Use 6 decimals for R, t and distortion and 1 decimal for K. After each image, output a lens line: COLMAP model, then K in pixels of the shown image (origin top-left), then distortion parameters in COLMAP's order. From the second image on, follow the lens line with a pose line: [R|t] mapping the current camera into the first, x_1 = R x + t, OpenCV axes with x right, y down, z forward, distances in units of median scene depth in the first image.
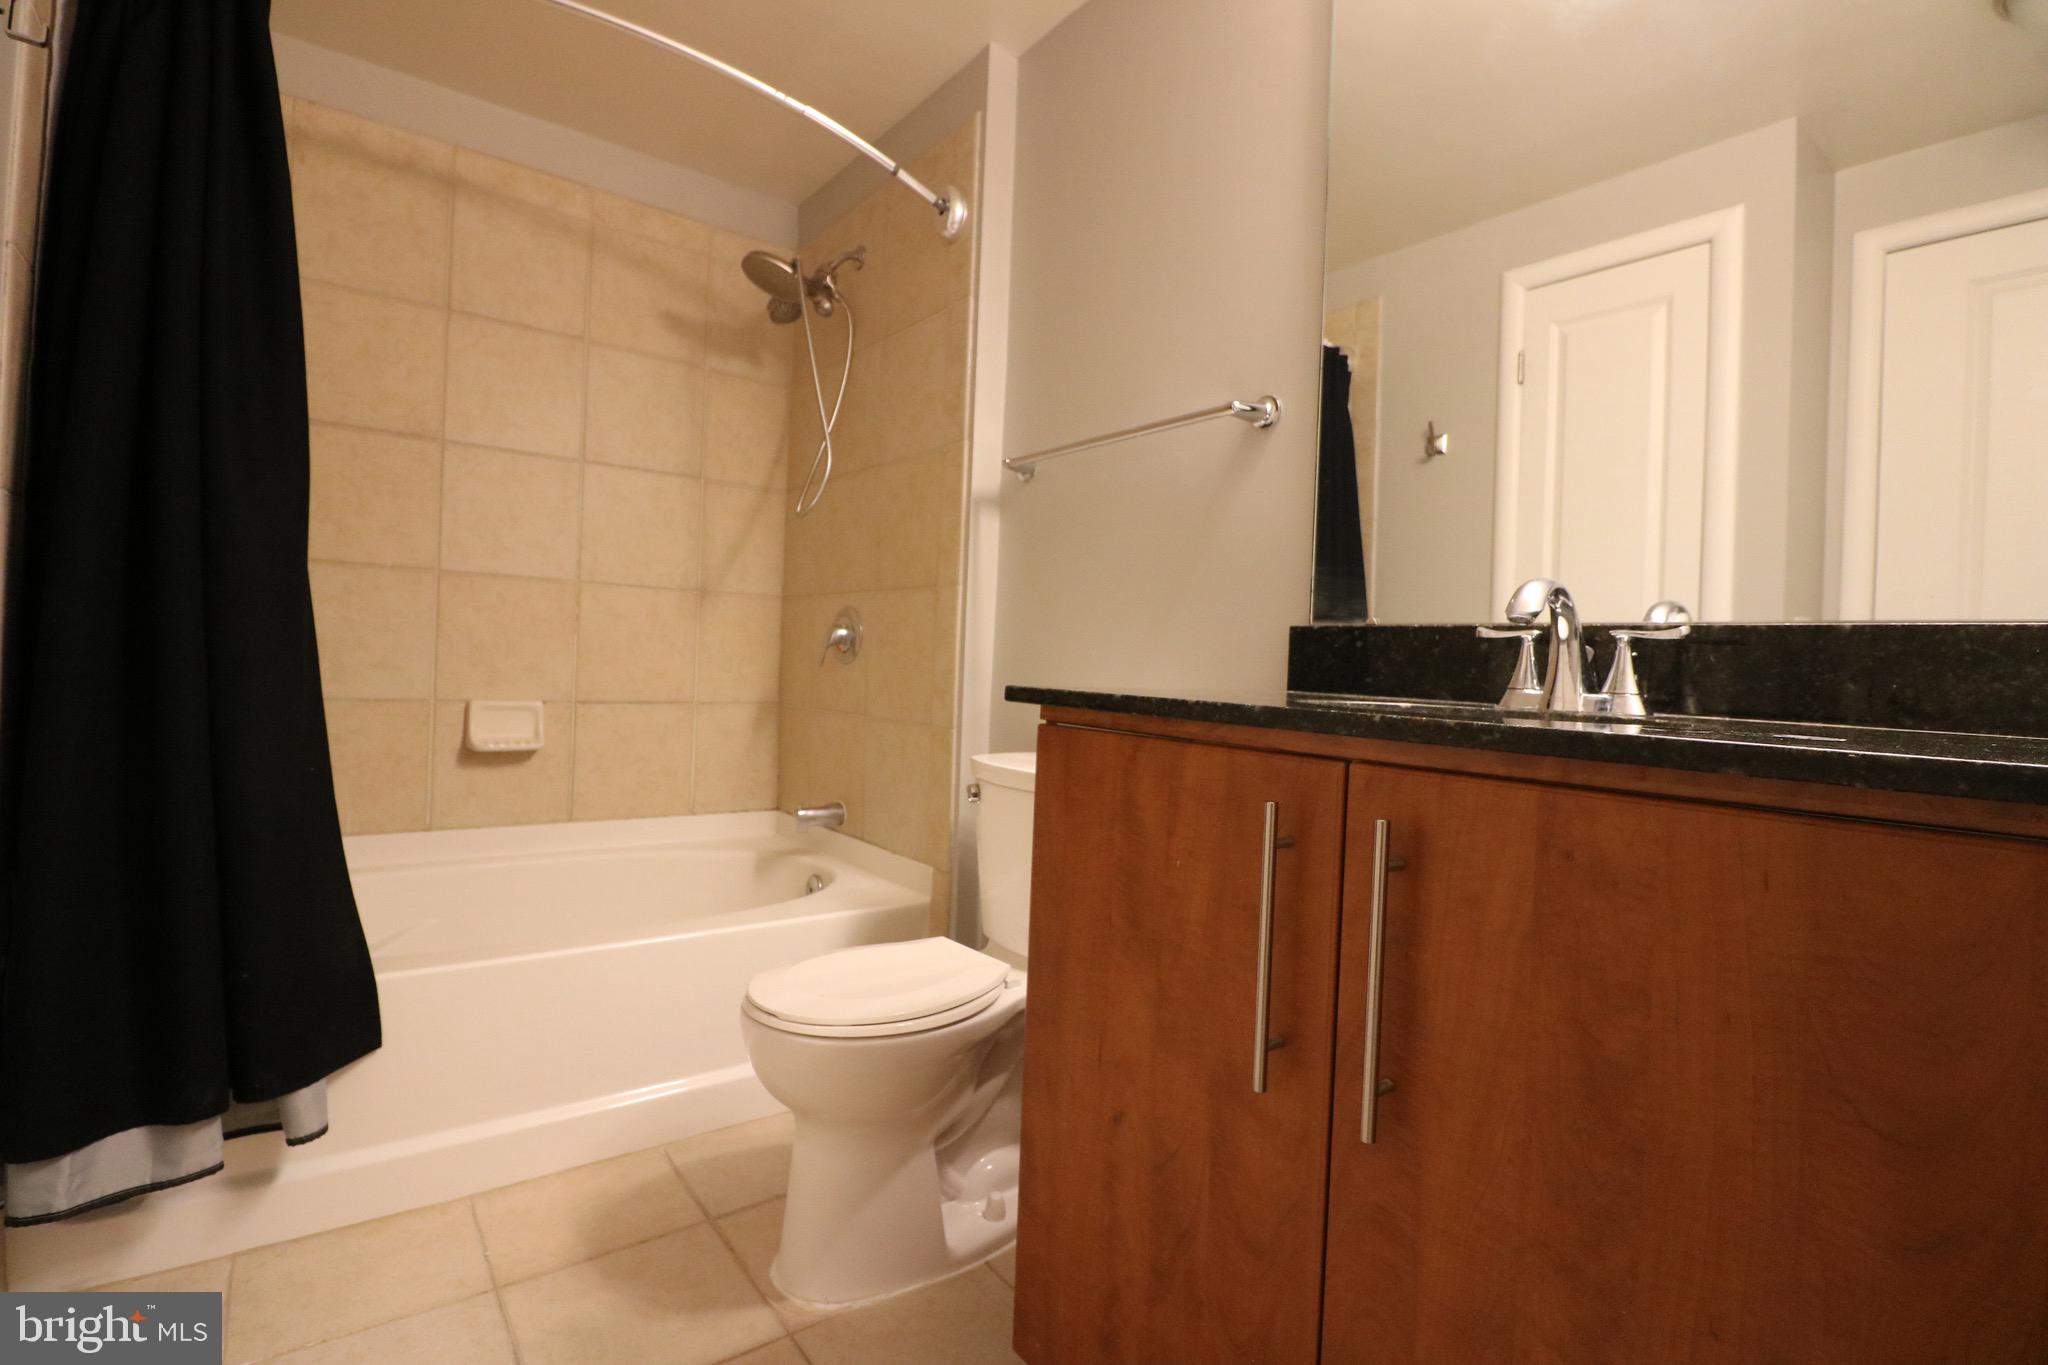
lens RADIAL K [[958.8, 0, 1016.5], [0, 958.8, 674.8], [0, 0, 1]] dist [-0.009749, -0.001149]
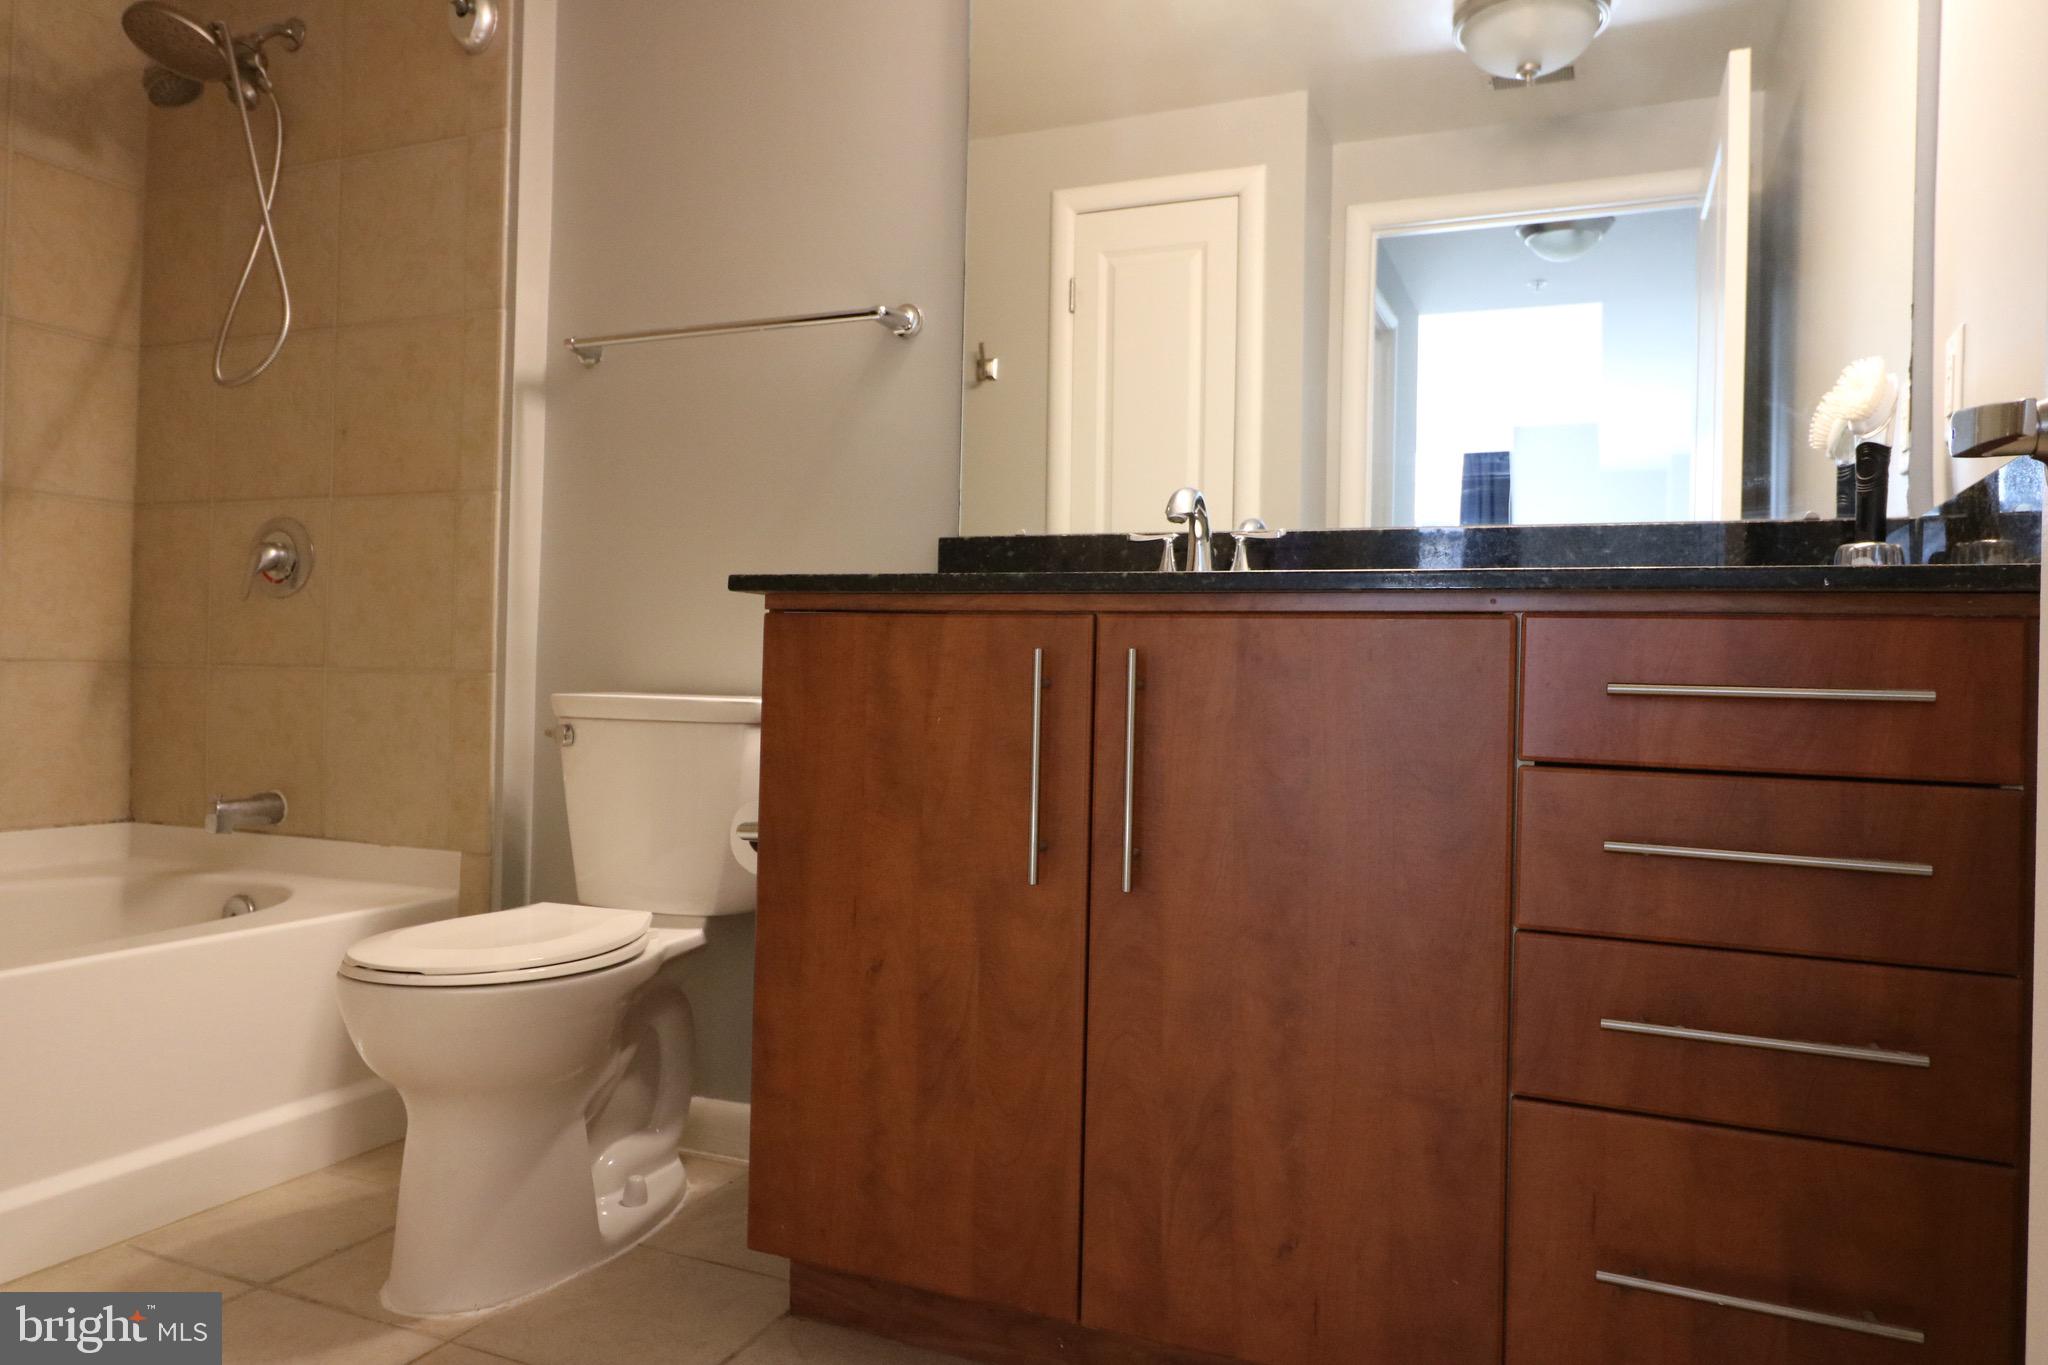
lens RADIAL K [[1377.0, 0, 1029.4], [0, 1377.0, 673.5], [0, 0, 1]] dist [0.005350, -0.003980]
pose [[0.869799, -0.015608, 0.493160, -0.239834], [0.016528, 0.999860, 0.002492, 0.061984], [-0.493130, 0.005983, 0.869935, -0.208108]]
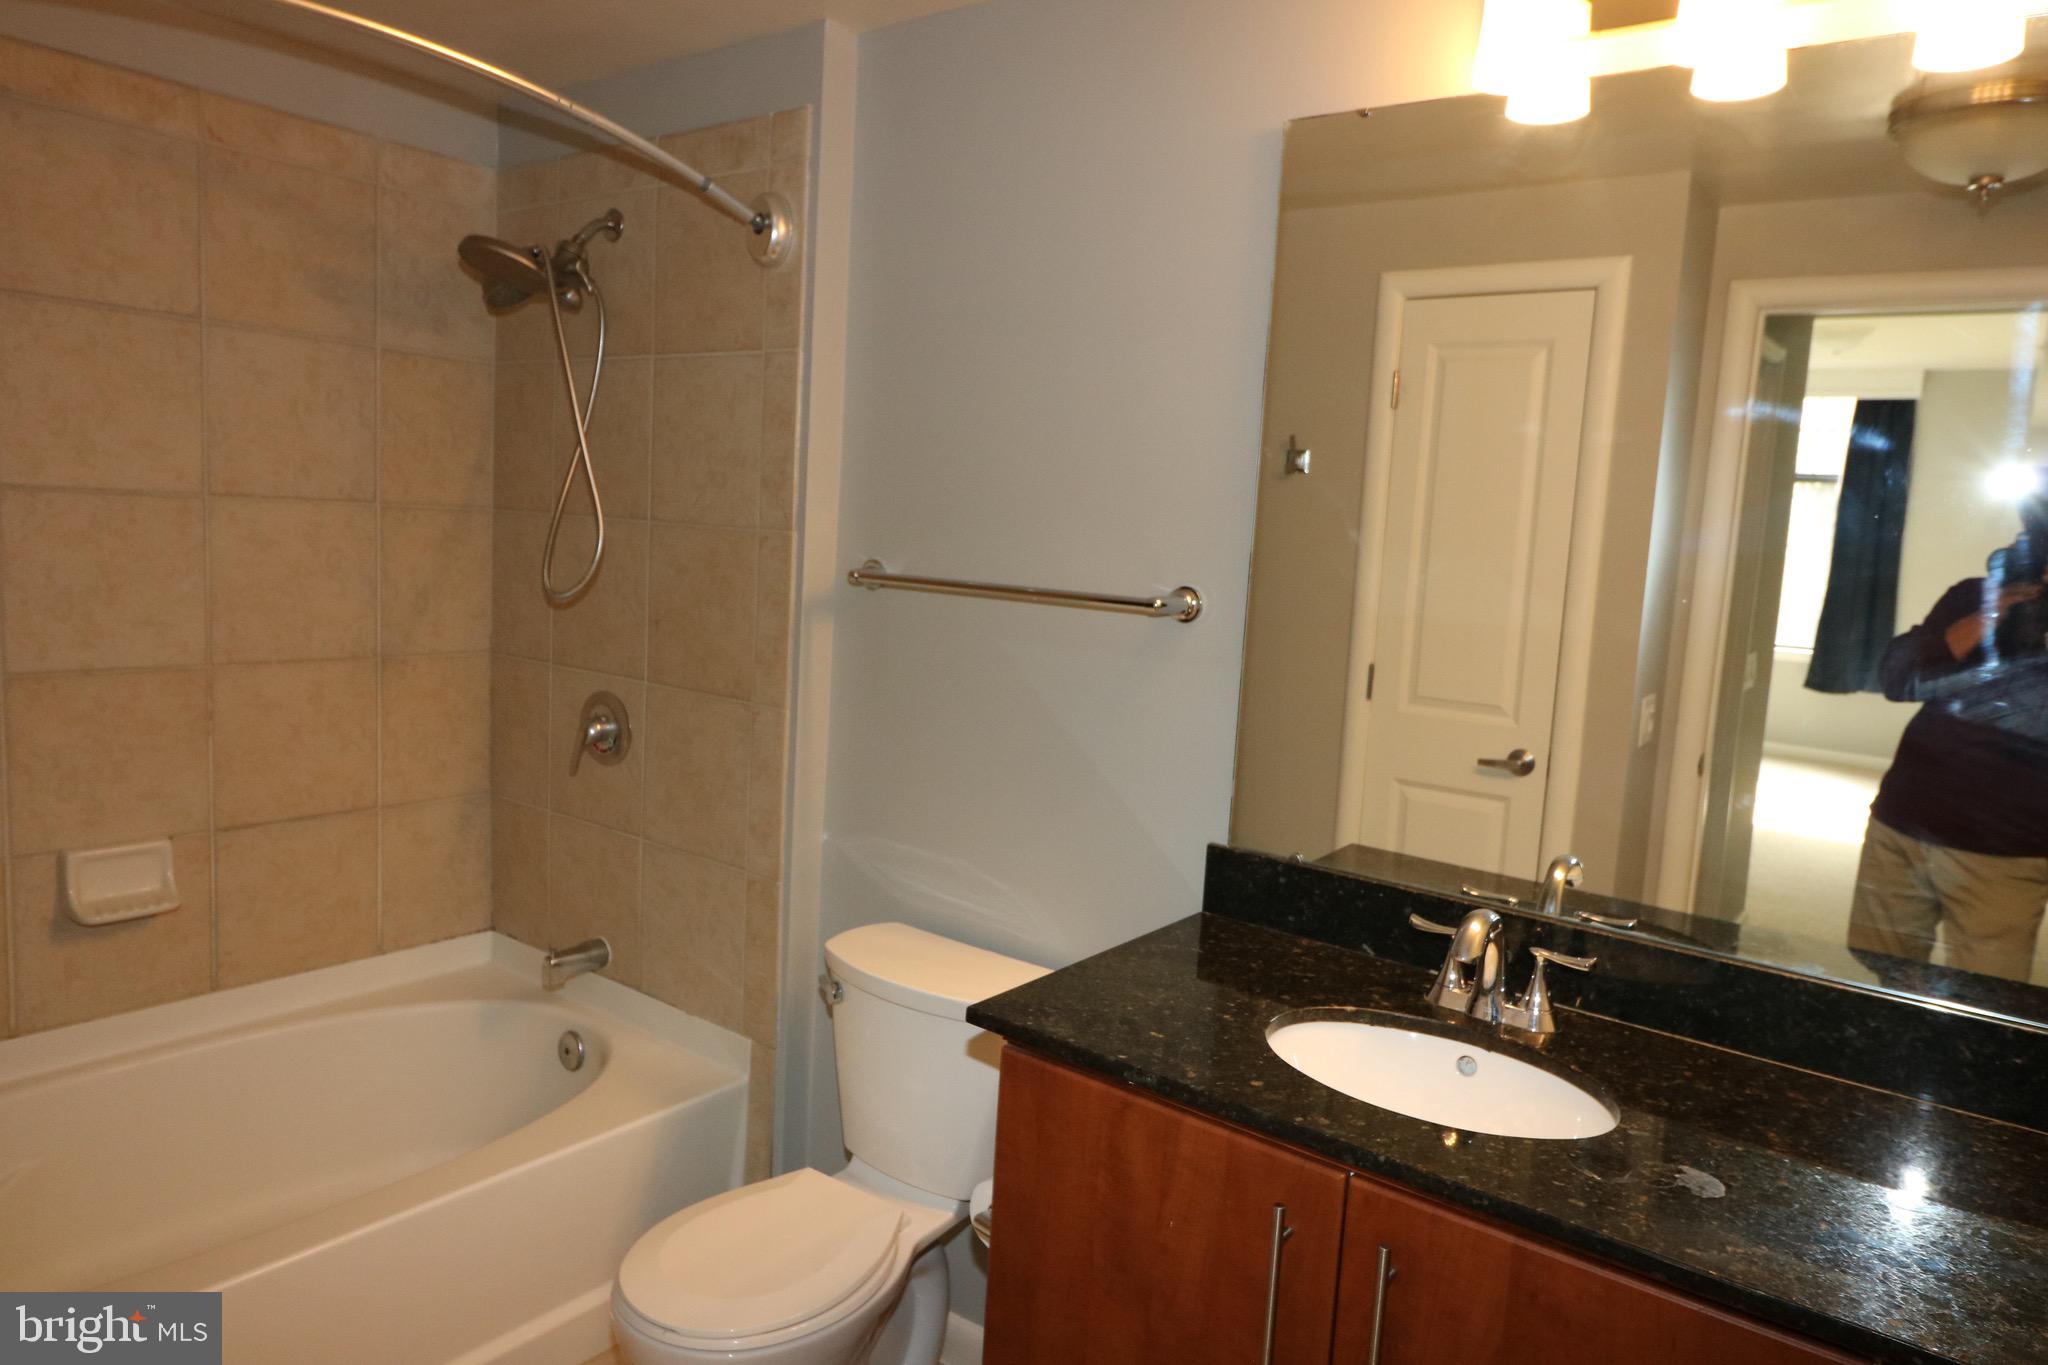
lens RADIAL K [[1310.7, 0, 1027.1], [0, 1310.7, 683.1], [0, 0, 1]] dist [0.020835, -0.024949]
pose [[0.962942, -0.015956, 0.269237, -0.161698], [-0.017105, 0.992626, 0.120005, -0.251241], [-0.269166, -0.120164, 0.955568, -0.119113]]
